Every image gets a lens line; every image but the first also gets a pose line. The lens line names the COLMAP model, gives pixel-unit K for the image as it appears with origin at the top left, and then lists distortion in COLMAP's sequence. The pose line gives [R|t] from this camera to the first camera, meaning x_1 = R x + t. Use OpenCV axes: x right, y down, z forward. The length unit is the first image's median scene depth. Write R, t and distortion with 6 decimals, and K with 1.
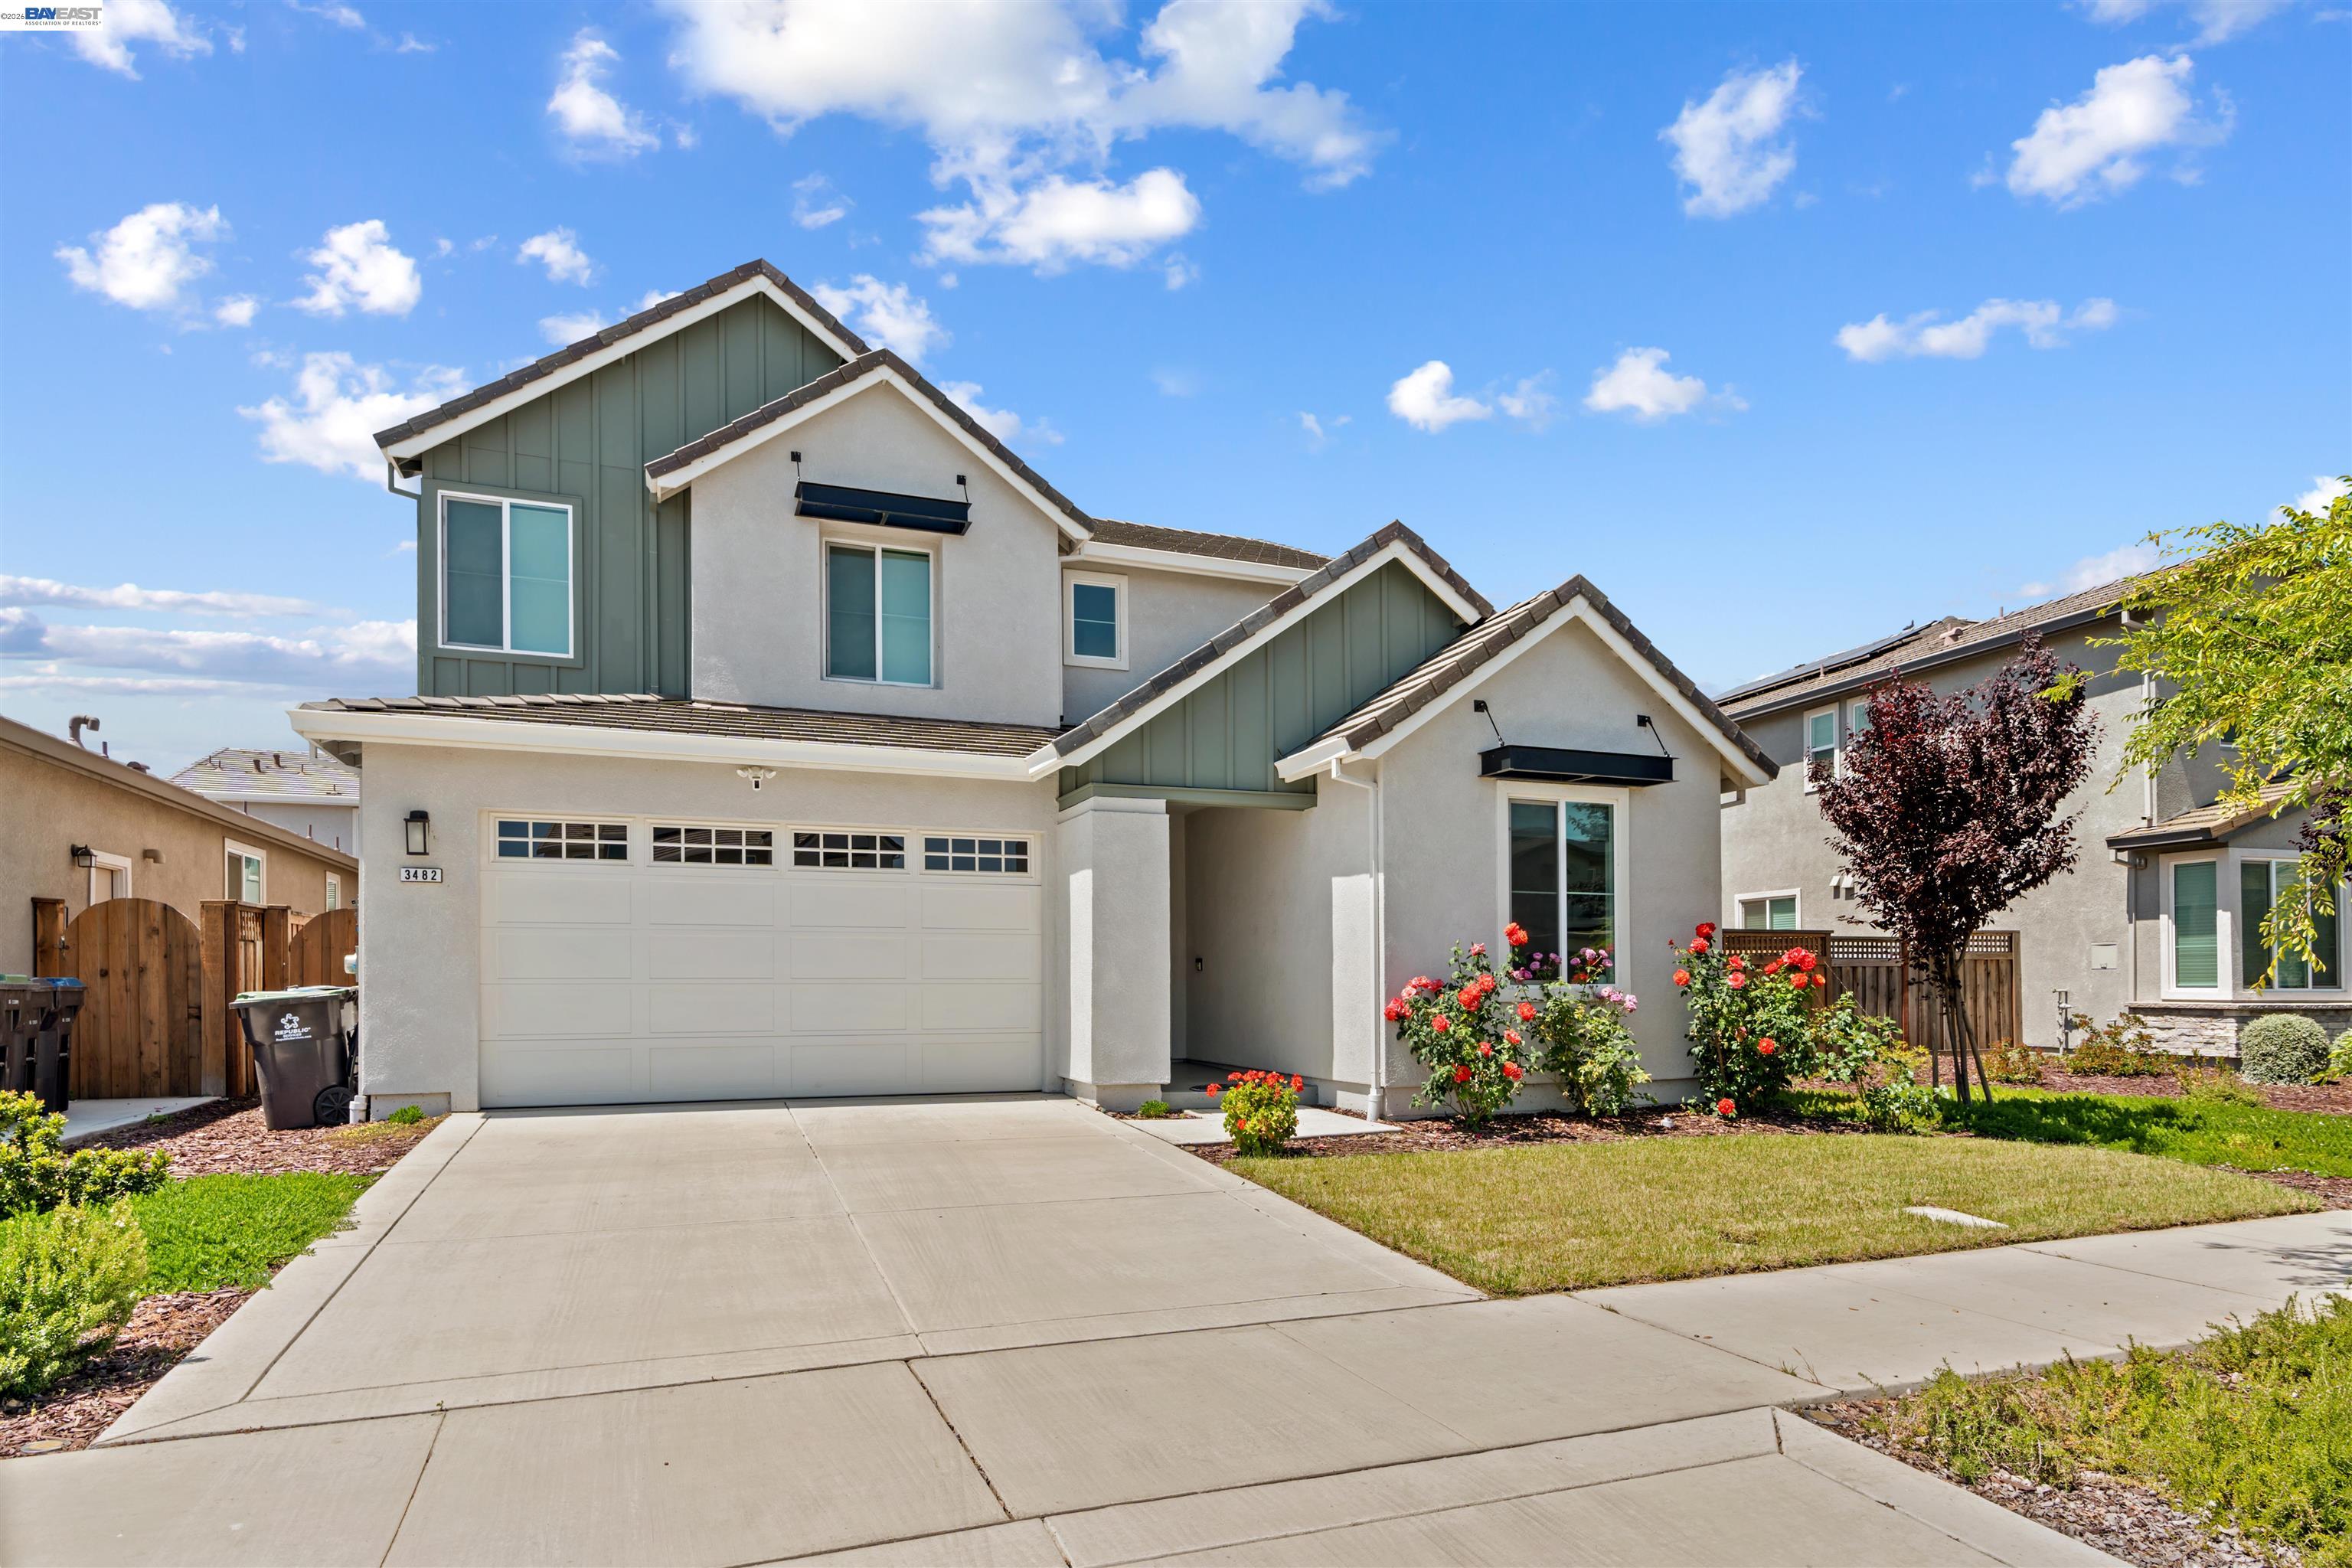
lens RADIAL K [[1229.5, 0, 1315.5], [0, 1229.5, 787.7], [0, 0, 1]] dist [0.002386, 0.001774]
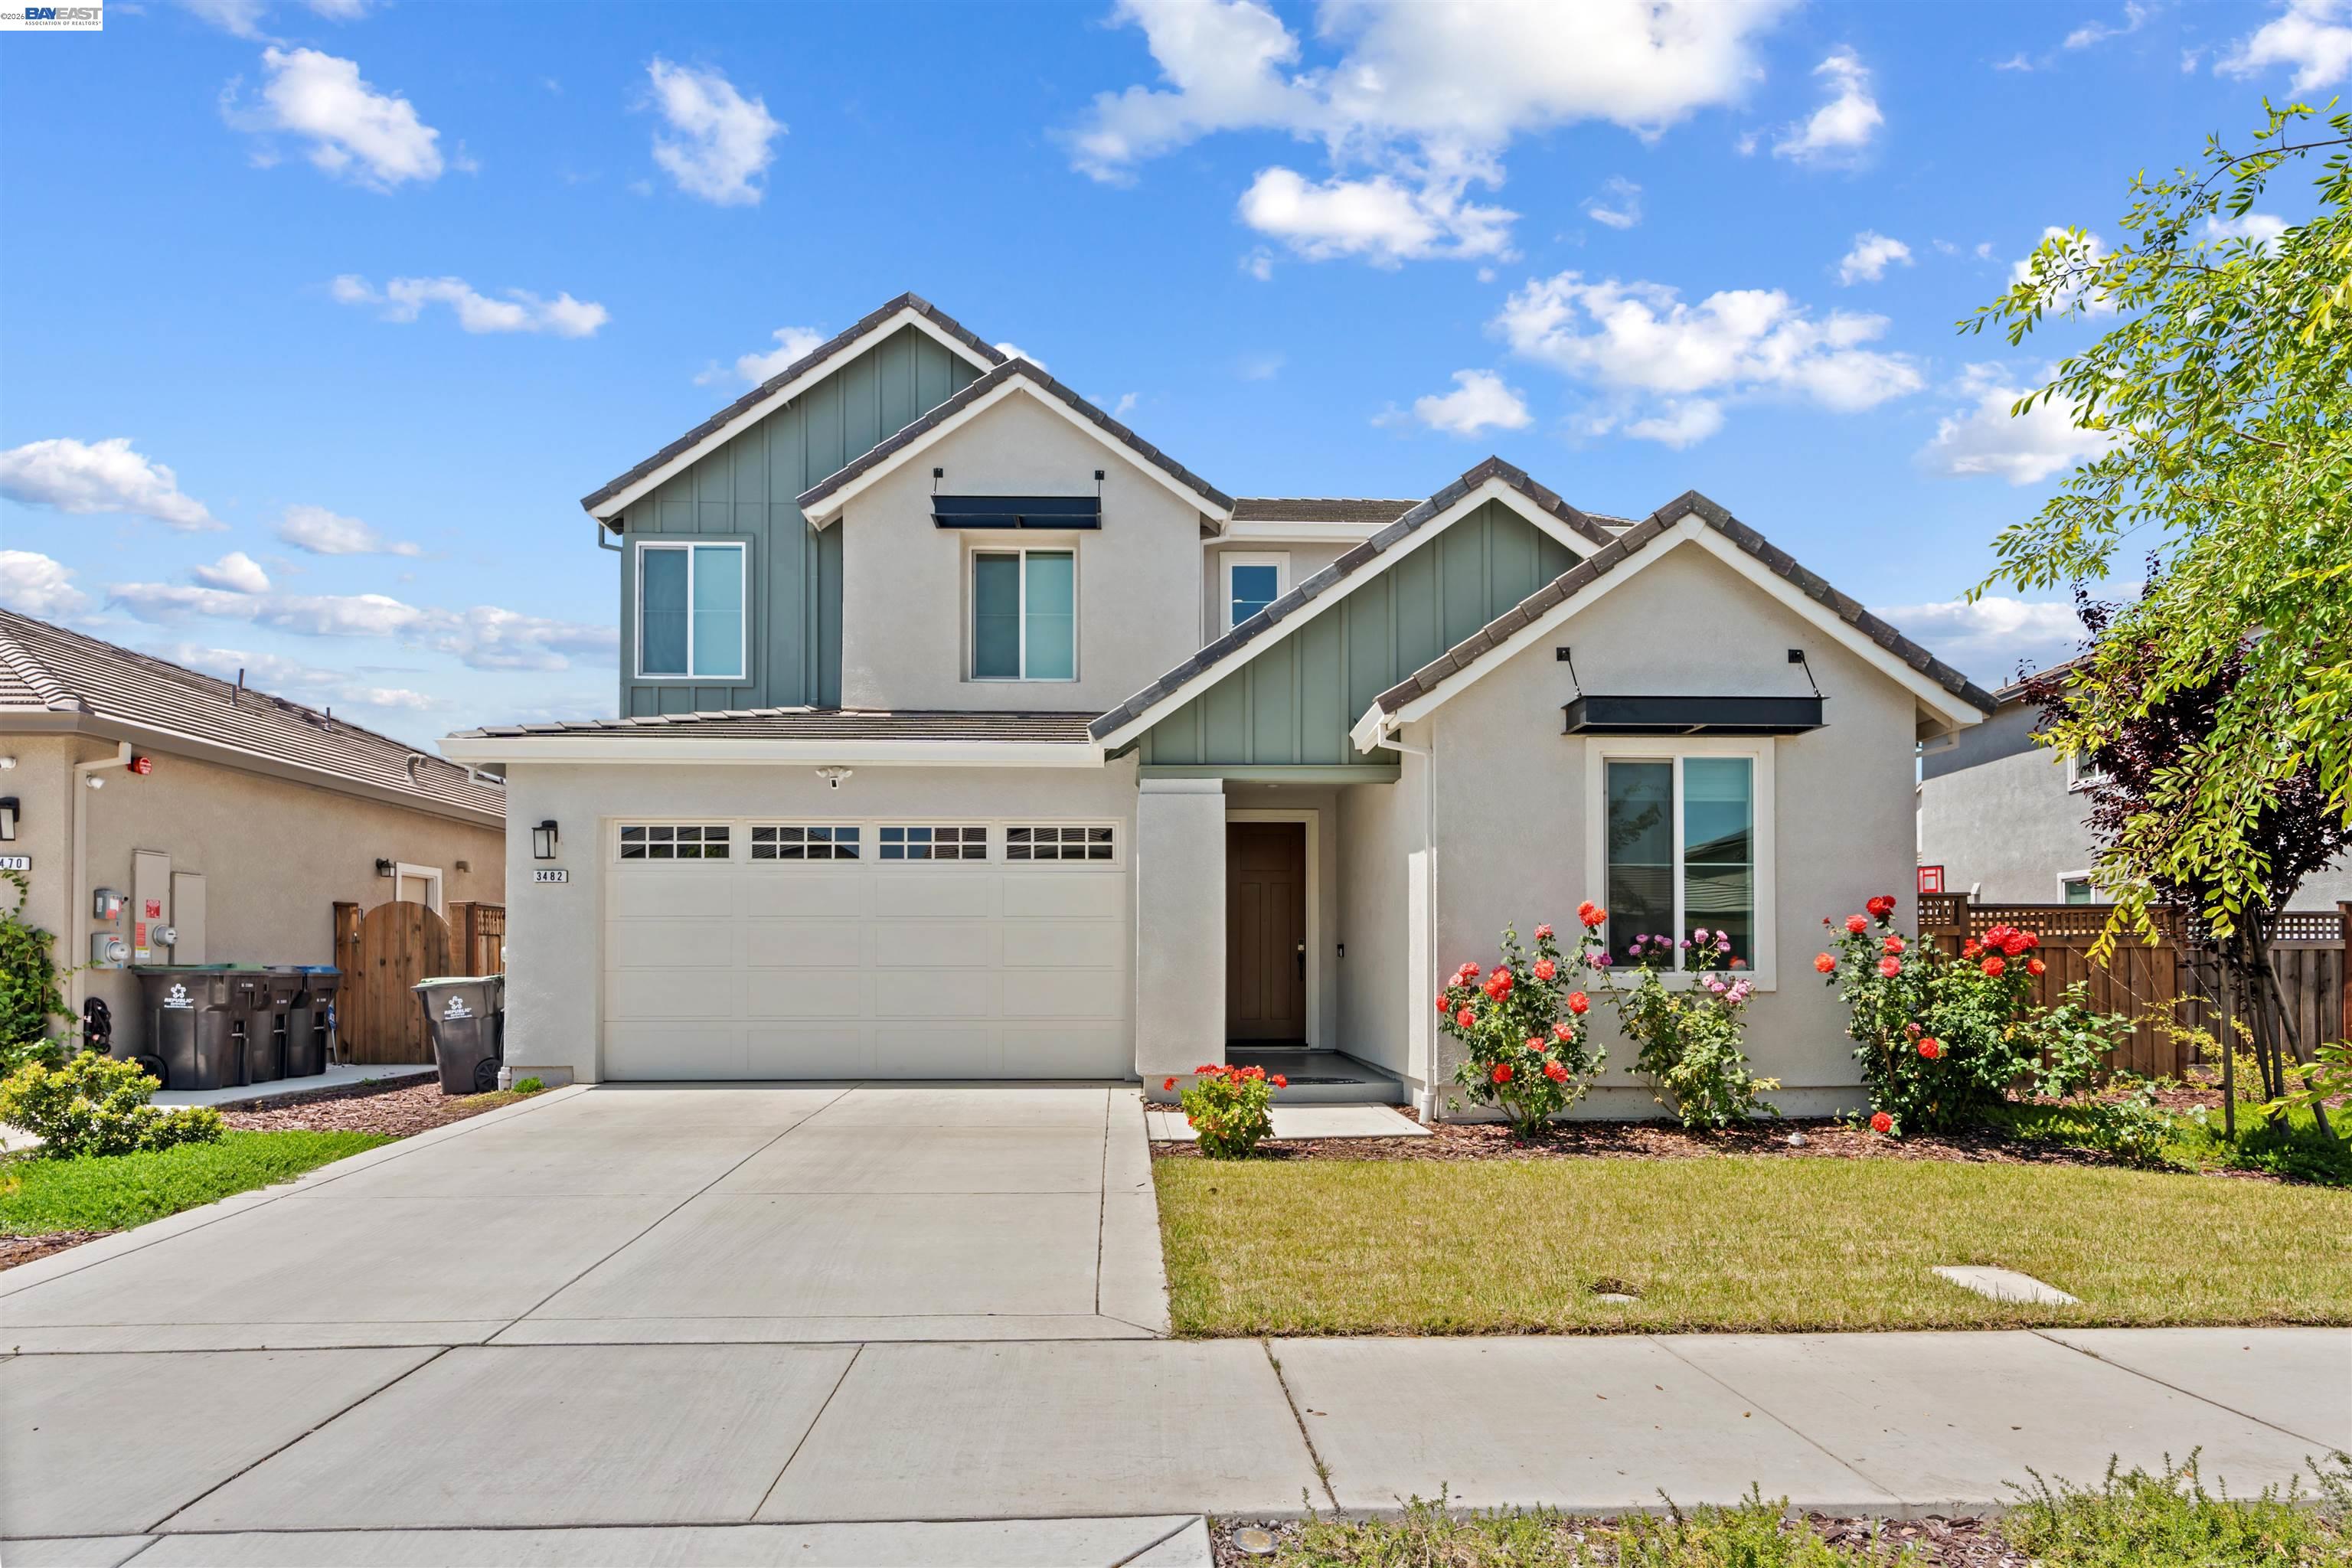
lens RADIAL K [[1246.5, 0, 1337.2], [0, 1246.5, 781.0], [0, 0, 1]] dist [0.005955, -0.000570]
pose [[0.943454, -0.049923, -0.327723, 0.274771], [0.052305, 0.998630, -0.001546, 0.017210], [0.327351, -0.015683, 0.944773, 0.108975]]
